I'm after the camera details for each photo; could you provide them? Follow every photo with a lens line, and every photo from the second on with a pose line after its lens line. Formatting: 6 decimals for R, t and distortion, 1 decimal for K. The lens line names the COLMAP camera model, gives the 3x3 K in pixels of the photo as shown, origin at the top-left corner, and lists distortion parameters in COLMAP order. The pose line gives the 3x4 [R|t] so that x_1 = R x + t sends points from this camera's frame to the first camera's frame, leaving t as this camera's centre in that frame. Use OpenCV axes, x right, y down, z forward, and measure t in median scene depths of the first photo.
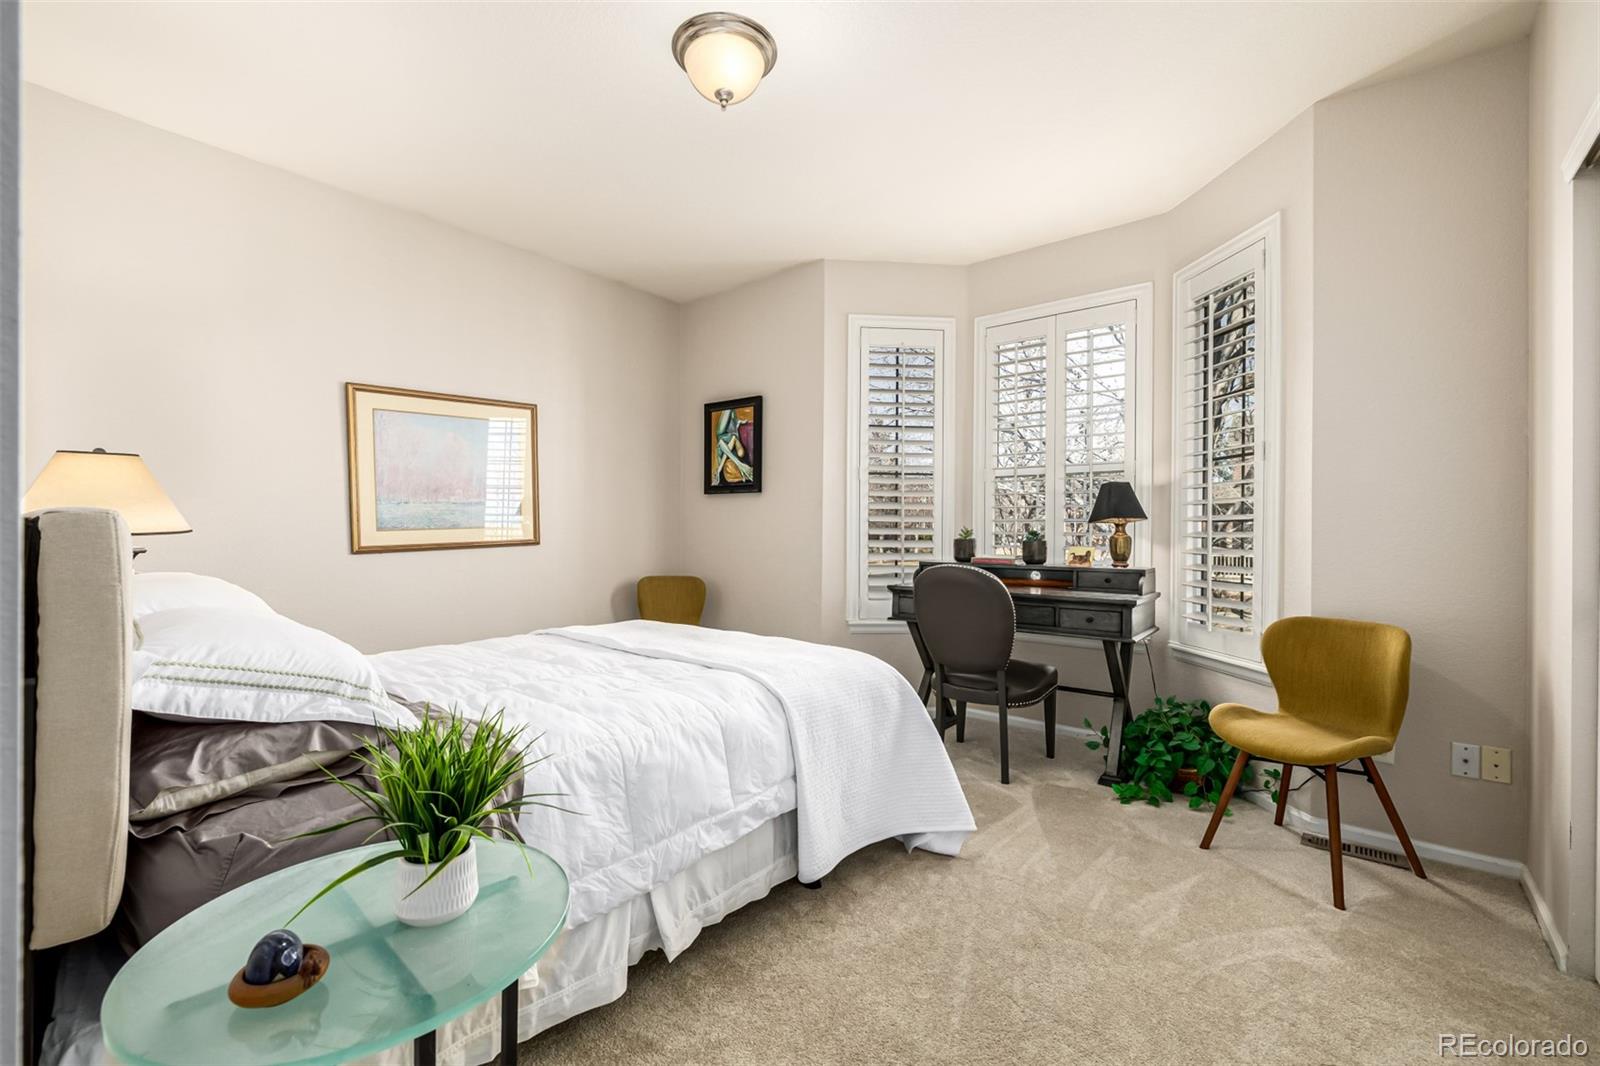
lens RADIAL K [[683.9, 0, 800.2], [0, 683.9, 531.3], [0, 0, 1]] dist [0.002953, -0.000964]
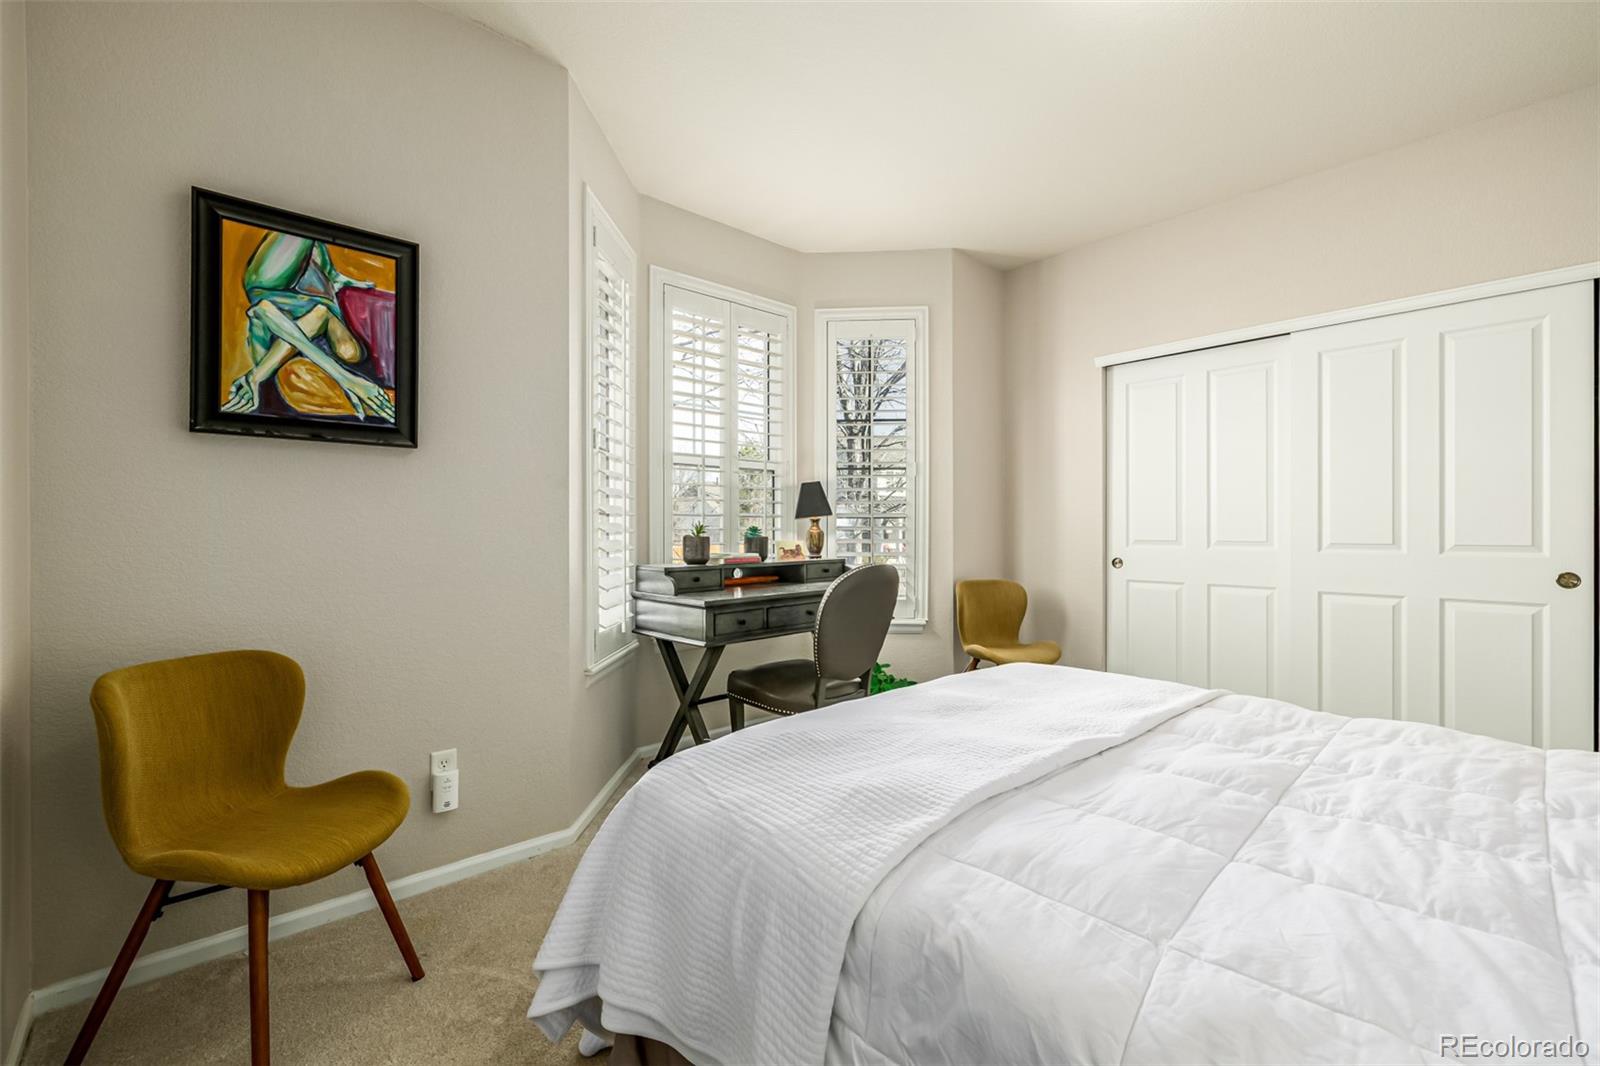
lens RADIAL K [[683.9, 0, 798.5], [0, 683.9, 528.8], [0, 0, 1]] dist [0.002953, -0.000964]
pose [[0.154898, -0.005778, 0.987914, -0.470122], [0.008069, 0.999957, 0.004583, -0.000725], [-0.987898, 0.007262, 0.154938, 0.639902]]
